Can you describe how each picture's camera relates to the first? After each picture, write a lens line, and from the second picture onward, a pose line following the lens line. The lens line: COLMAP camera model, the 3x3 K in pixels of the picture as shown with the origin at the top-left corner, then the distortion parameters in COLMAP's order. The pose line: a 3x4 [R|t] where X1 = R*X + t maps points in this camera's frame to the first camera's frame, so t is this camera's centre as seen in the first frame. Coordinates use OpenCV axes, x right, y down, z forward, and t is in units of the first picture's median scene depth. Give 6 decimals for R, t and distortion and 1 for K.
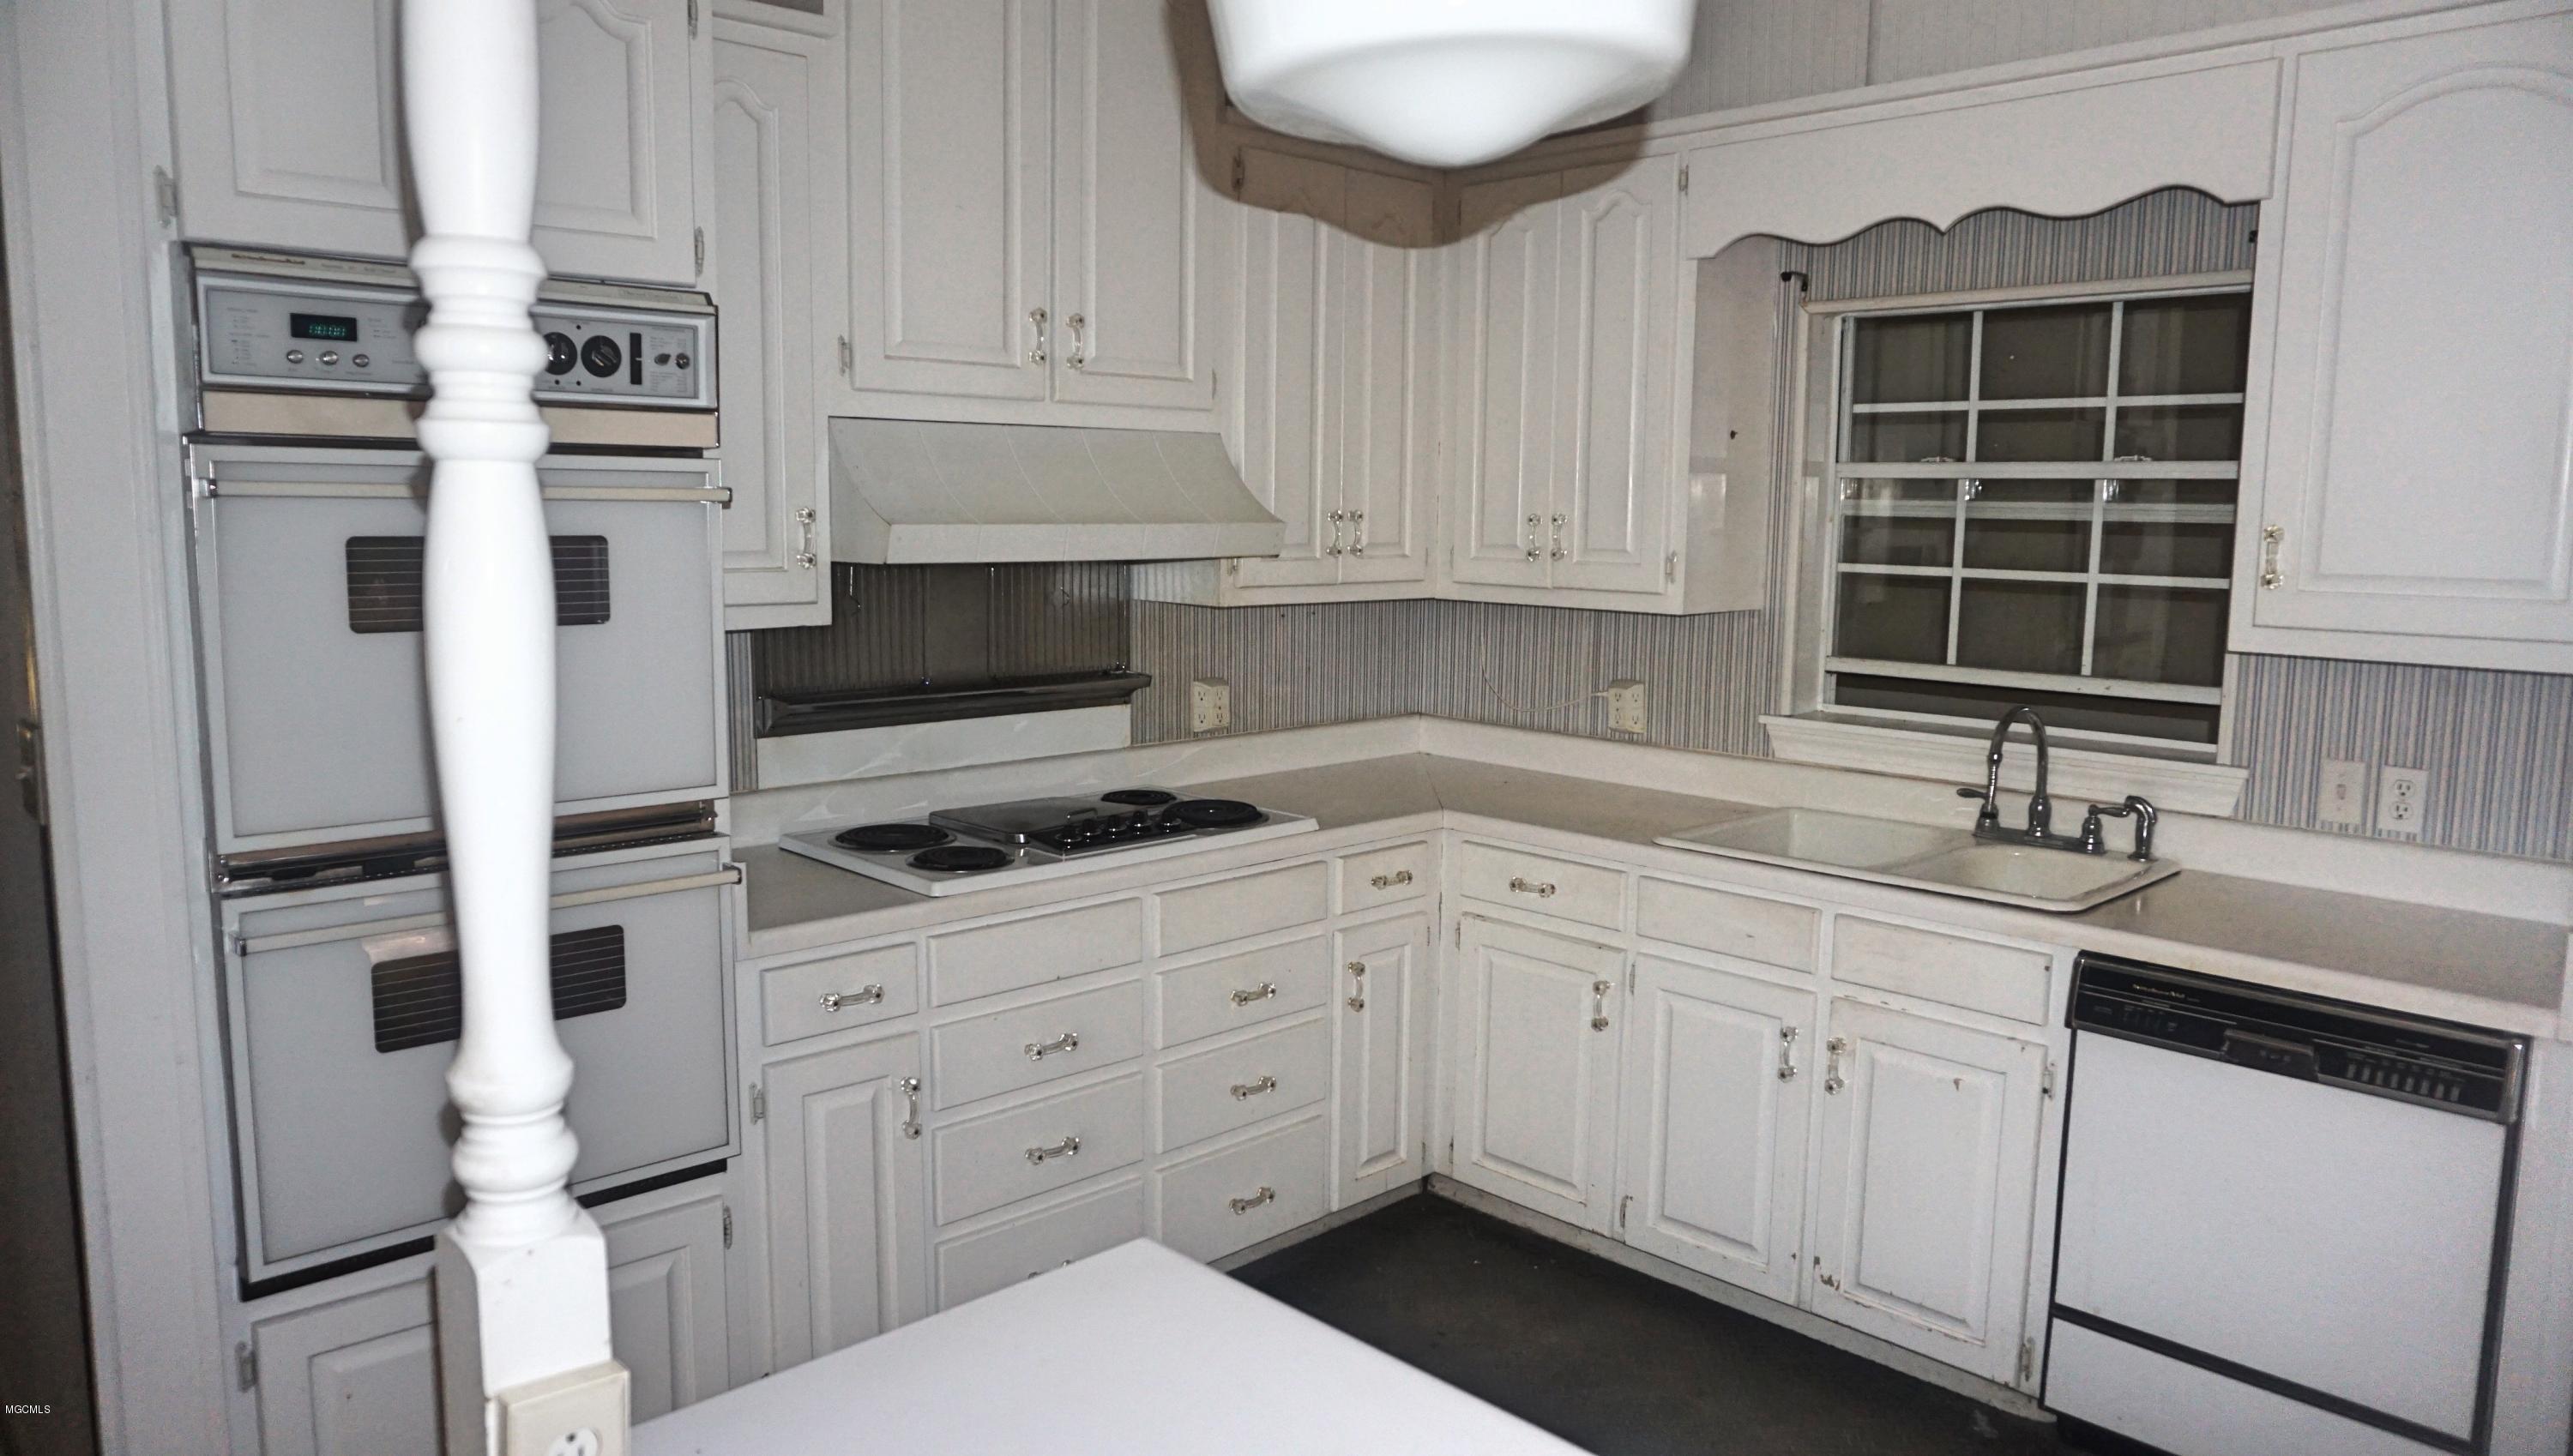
lens RADIAL K [[1711.7, 0, 1286.5], [0, 1711.7, 728.0], [0, 0, 1]] dist [-0.026024, -0.000619]
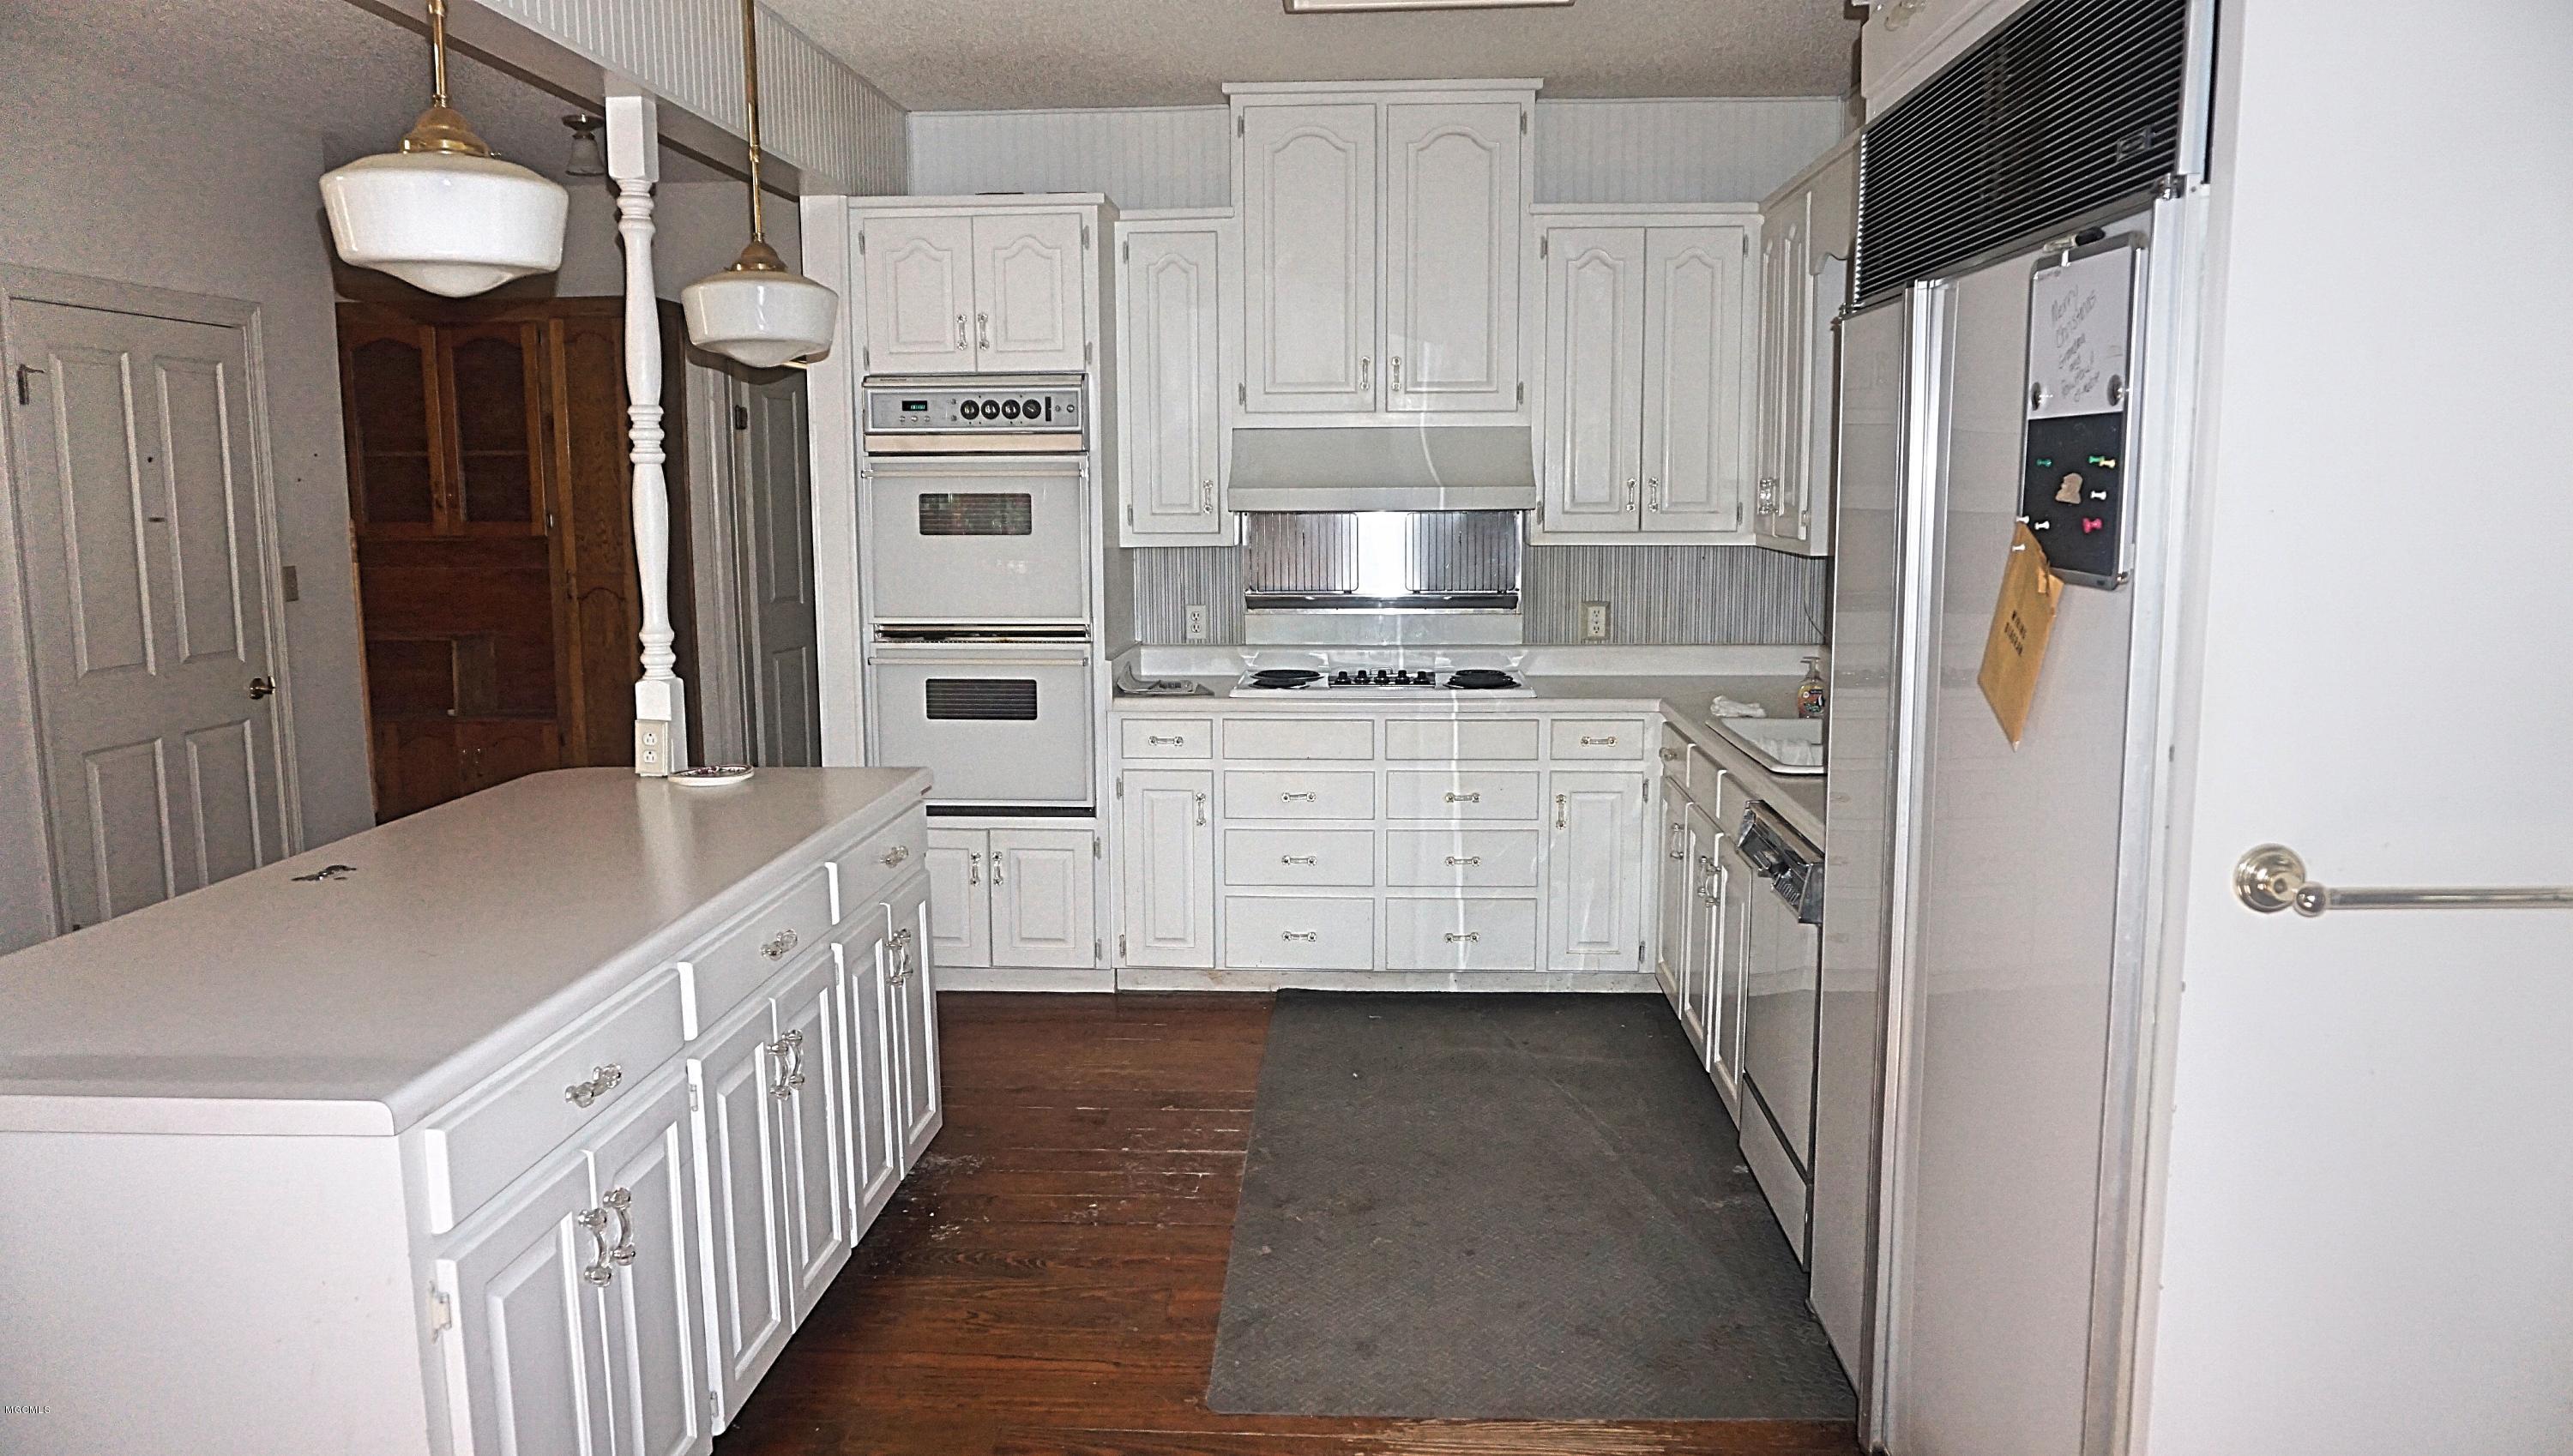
lens RADIAL K [[1766.0, 0, 1286.5], [0, 1766.0, 728.0], [0, 0, 1]] dist [-0.046791, -0.000445]
pose [[0.671779, 0.085753, -0.735771, 1.479686], [-0.086217, 0.995577, 0.037314, 0.070247], [0.735717, 0.038369, 0.676201, -0.246398]]
